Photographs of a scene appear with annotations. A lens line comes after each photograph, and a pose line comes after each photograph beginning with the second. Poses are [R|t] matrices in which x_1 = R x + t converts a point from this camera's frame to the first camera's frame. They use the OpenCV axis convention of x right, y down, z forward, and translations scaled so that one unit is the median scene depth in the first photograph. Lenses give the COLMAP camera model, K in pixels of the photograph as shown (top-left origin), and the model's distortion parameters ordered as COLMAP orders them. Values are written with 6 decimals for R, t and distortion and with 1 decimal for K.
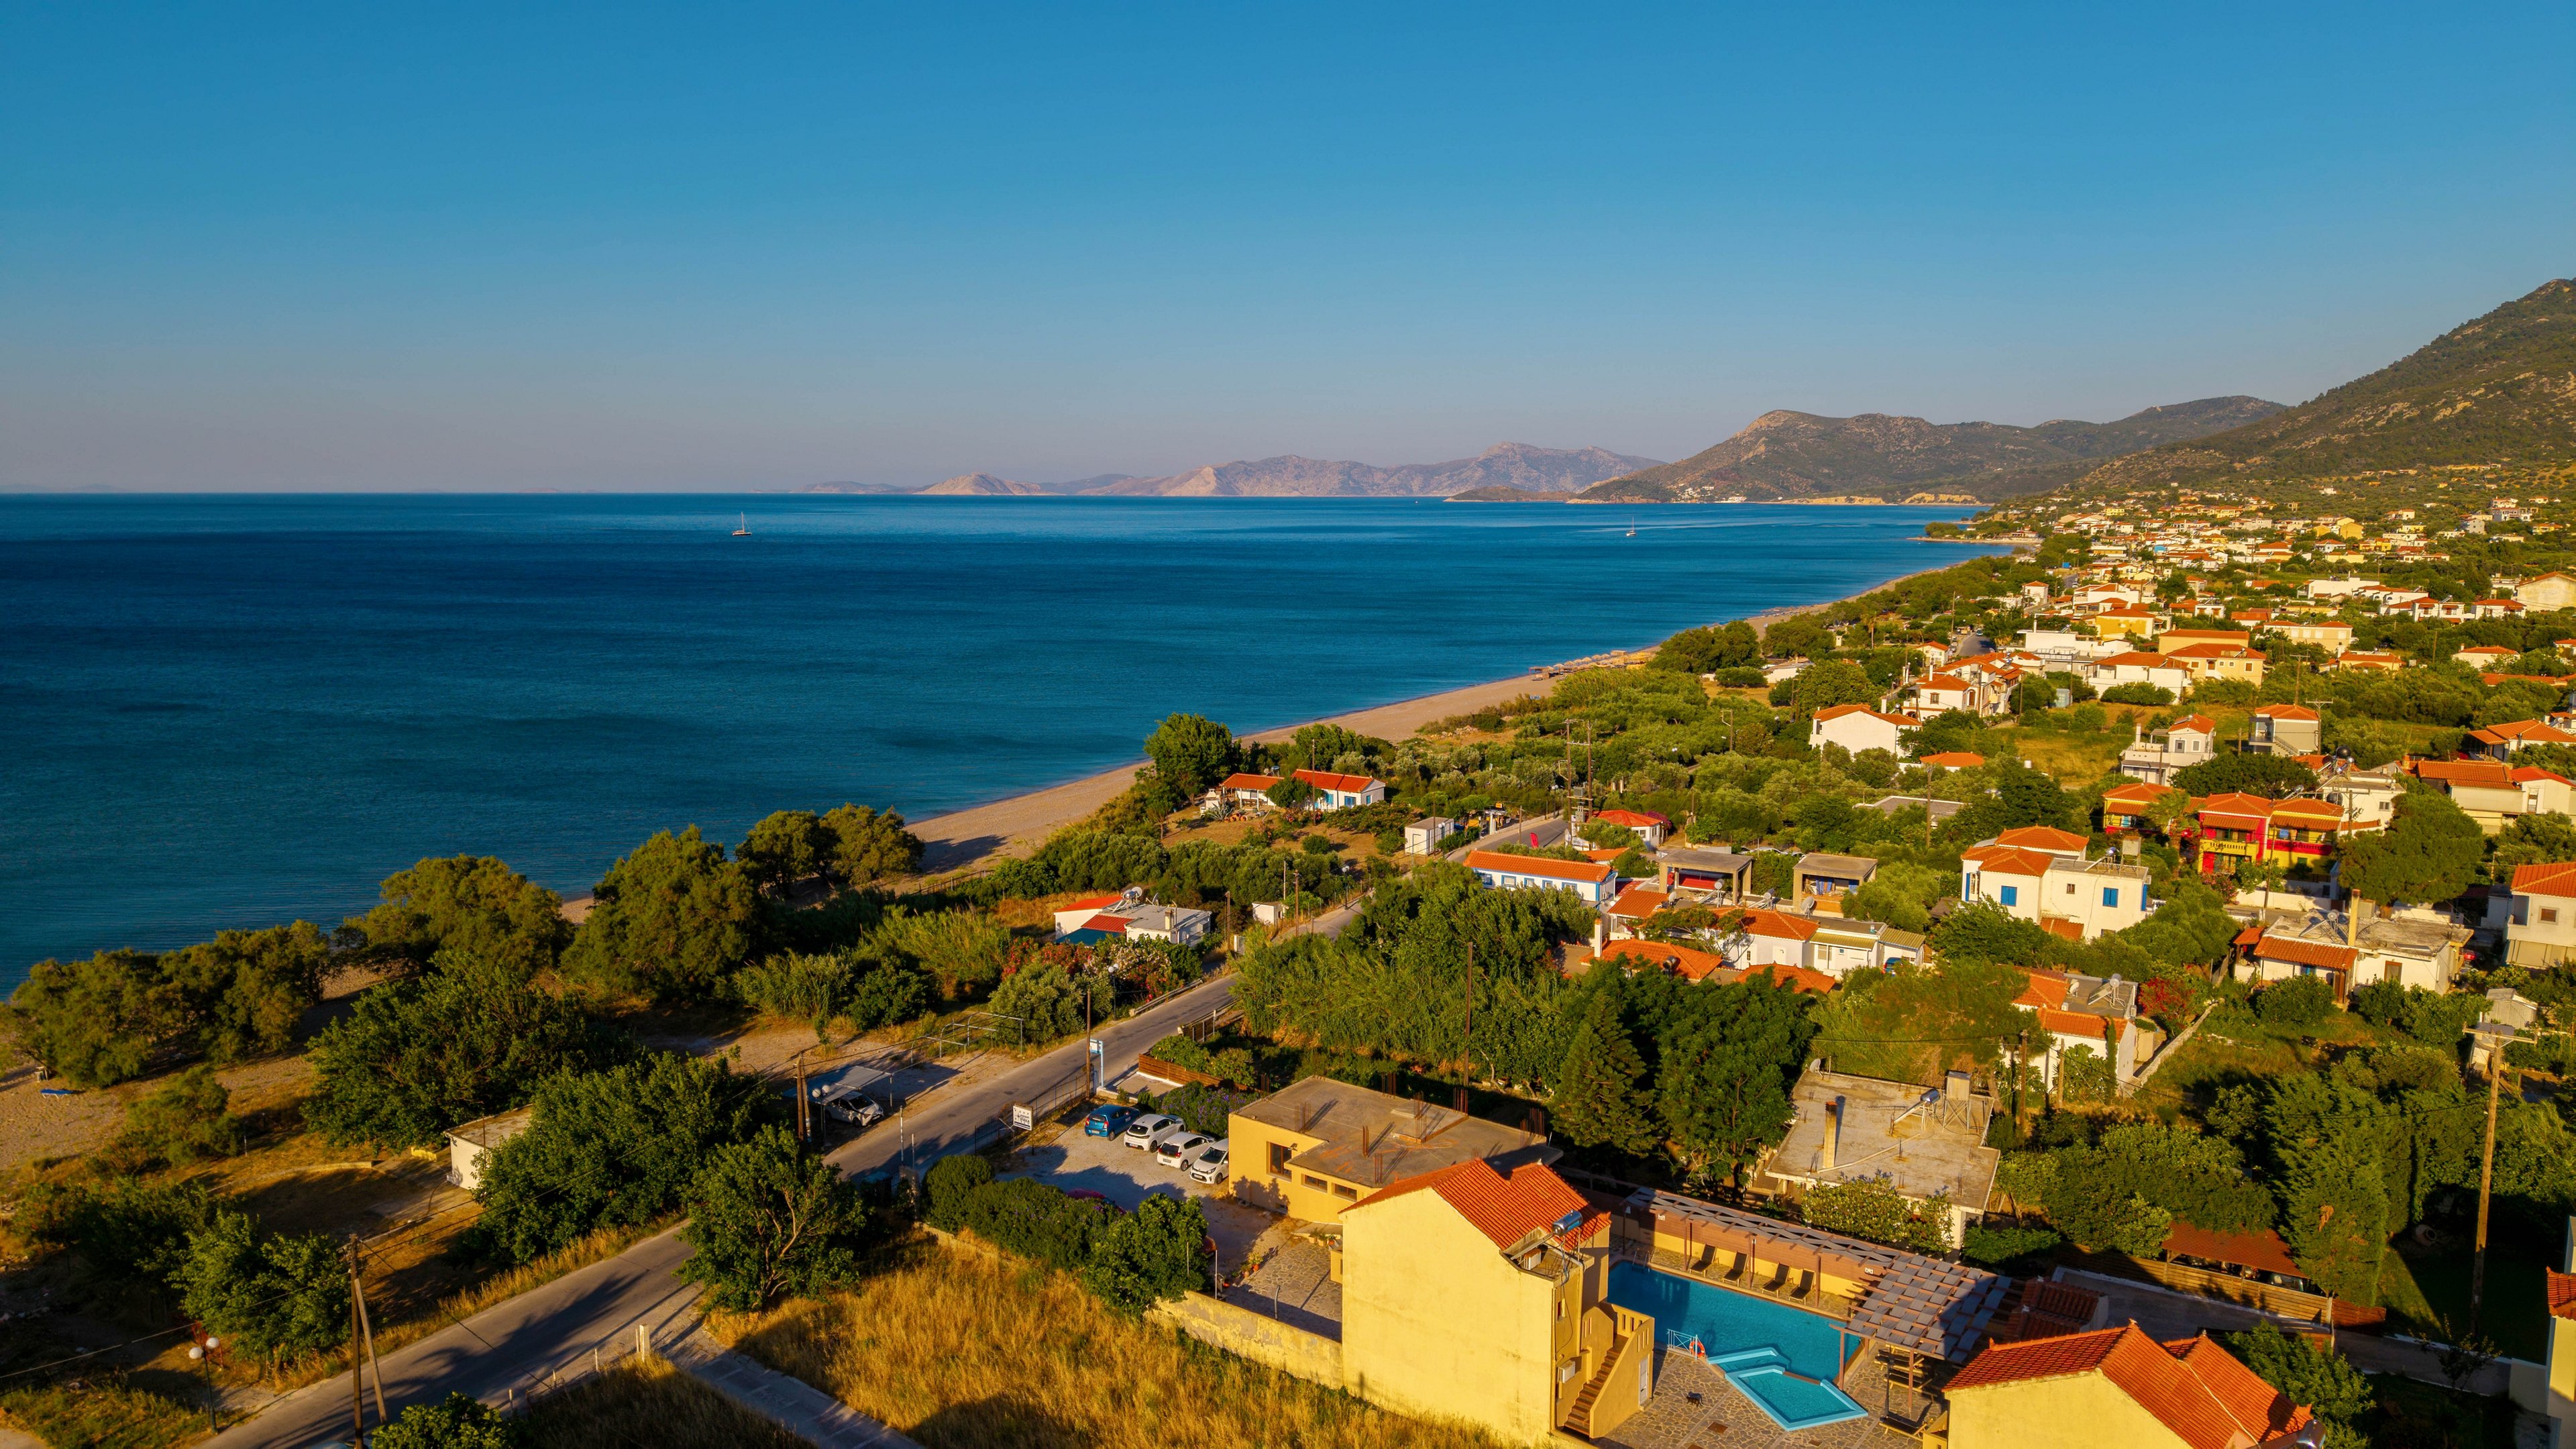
lens RADIAL K [[1670.9, 0, 1288.0], [0, 1670.9, 724.5], [0, 0, 1]] dist [0.001142, -0.041473]
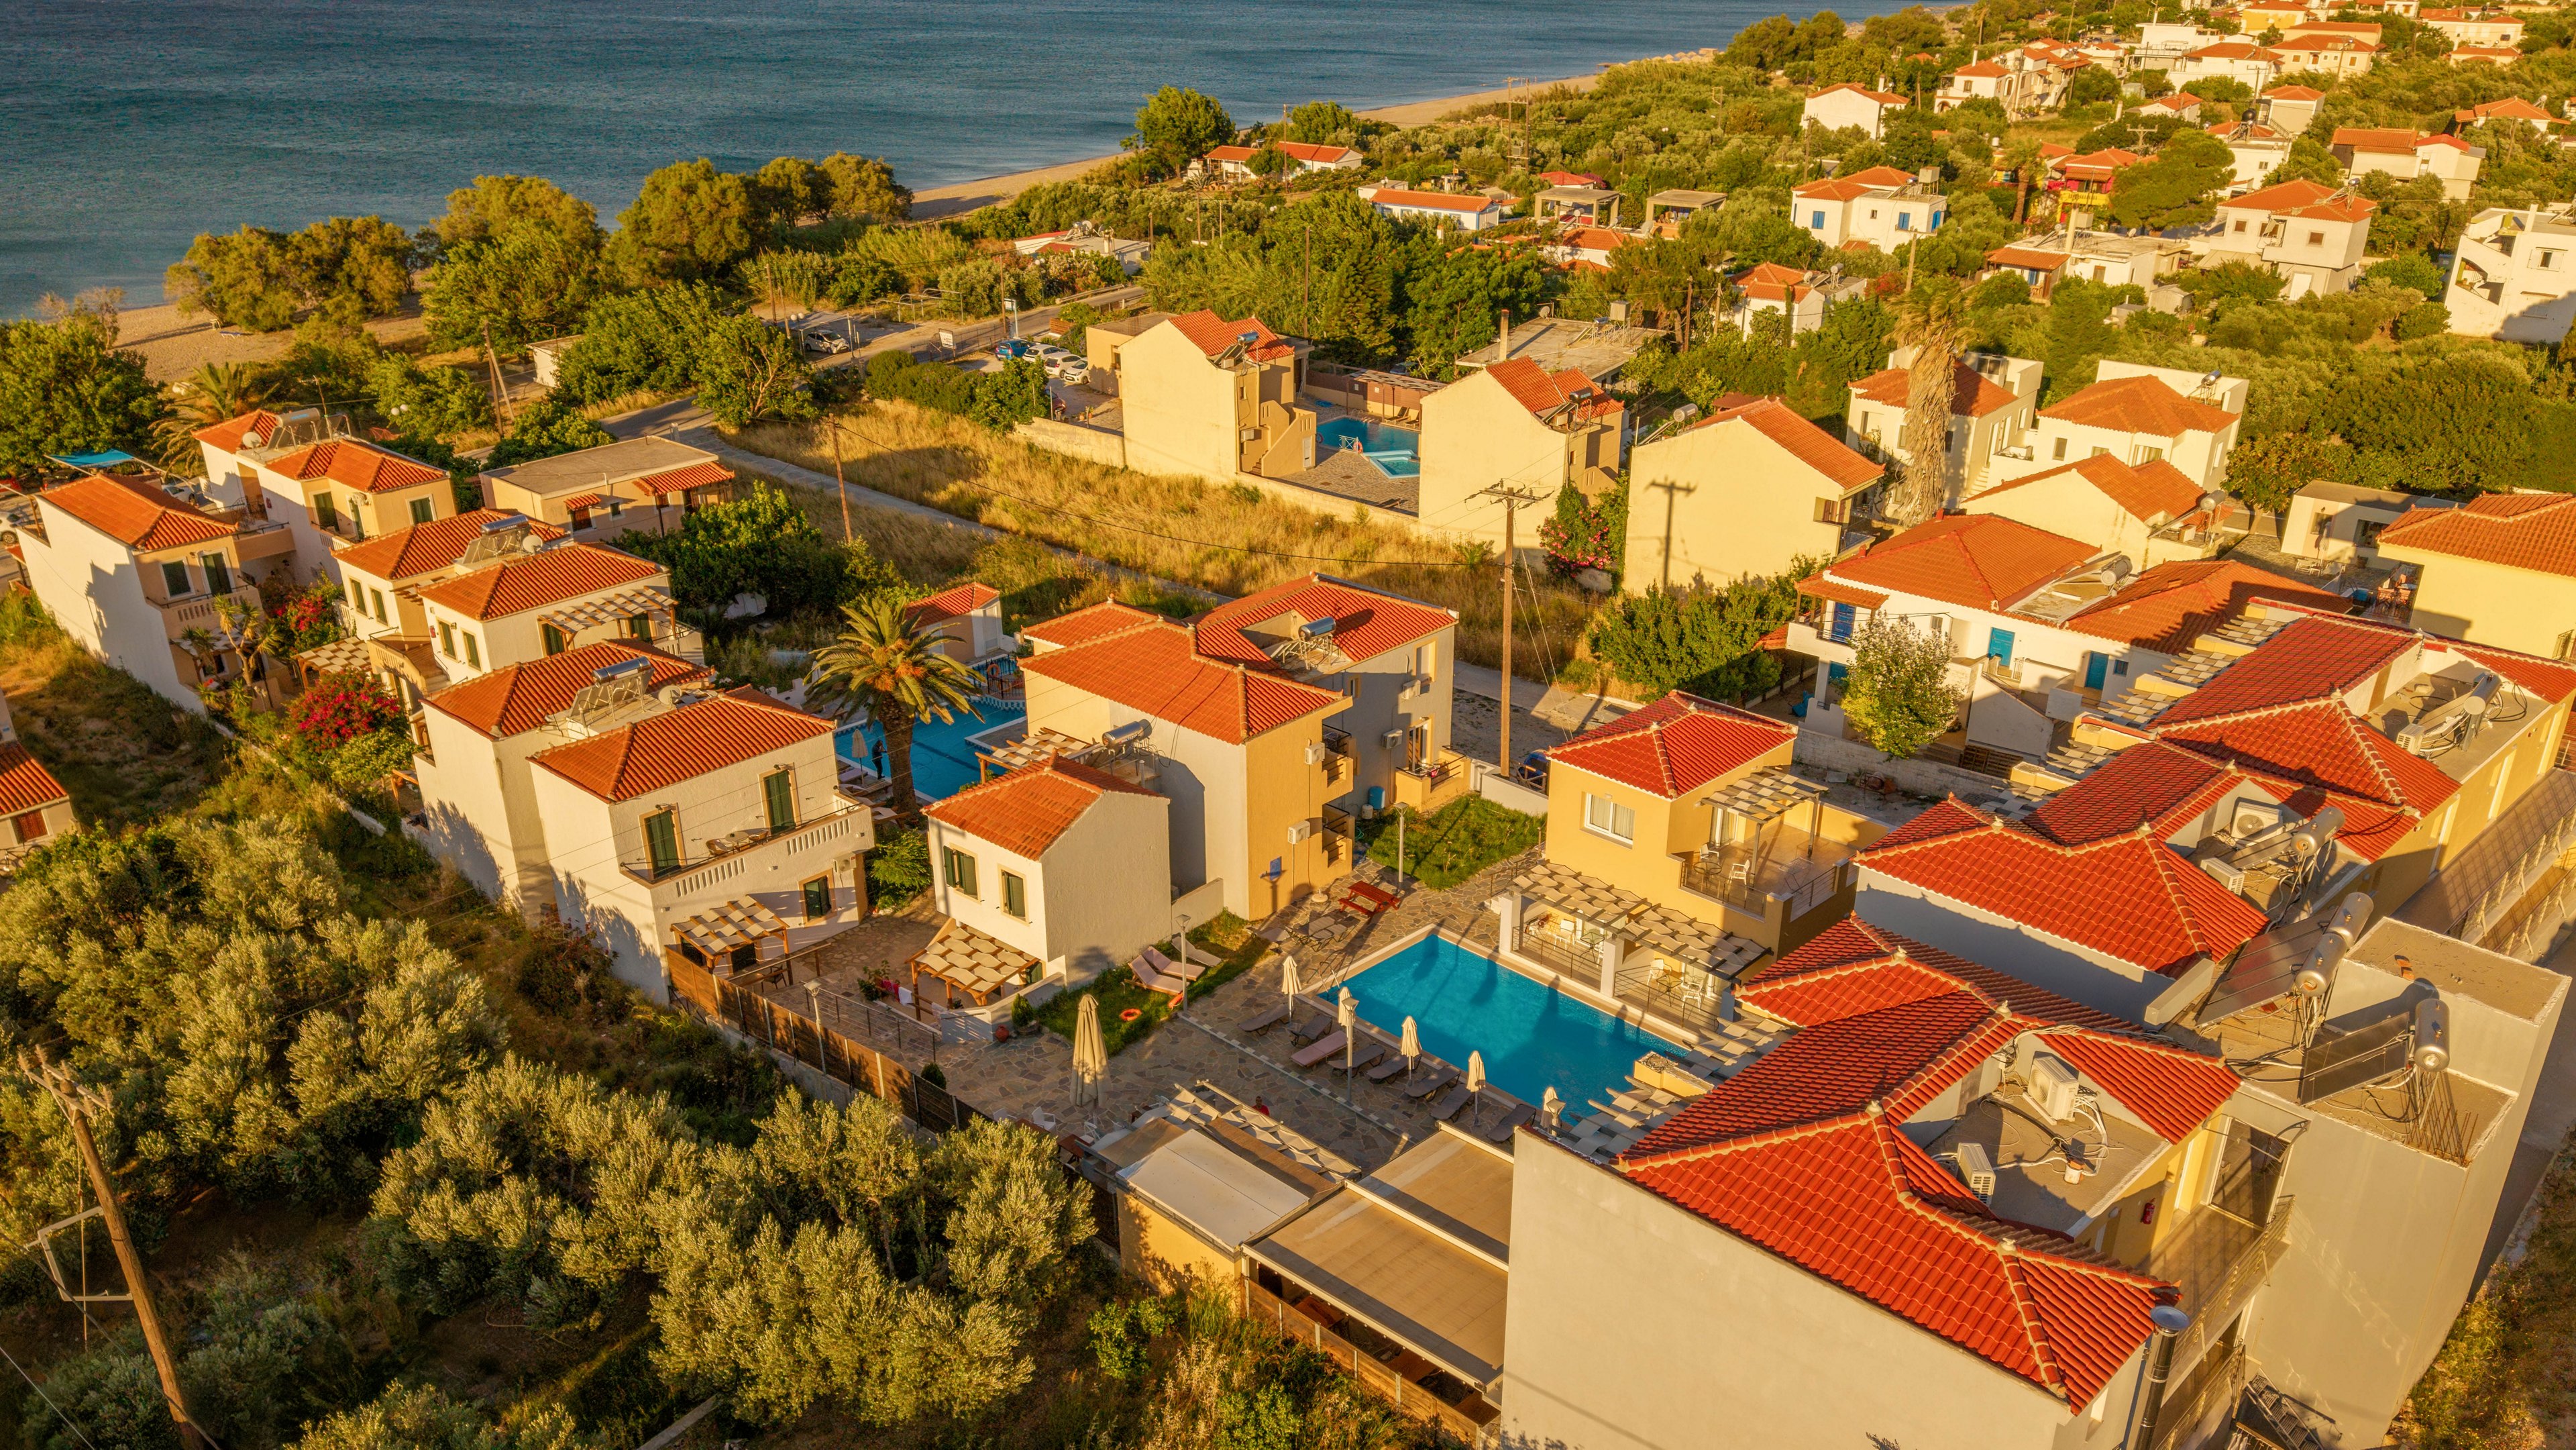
lens RADIAL K [[1813.9, 0, 1288.0], [0, 1813.9, 725.0], [0, 0, 1]] dist [0.004478, -0.019622]
pose [[0.998366, 0.023188, -0.052222, 0.155679], [-0.006511, 0.954164, 0.299212, 0.070468], [0.056766, -0.298383, 0.952757, -0.366666]]
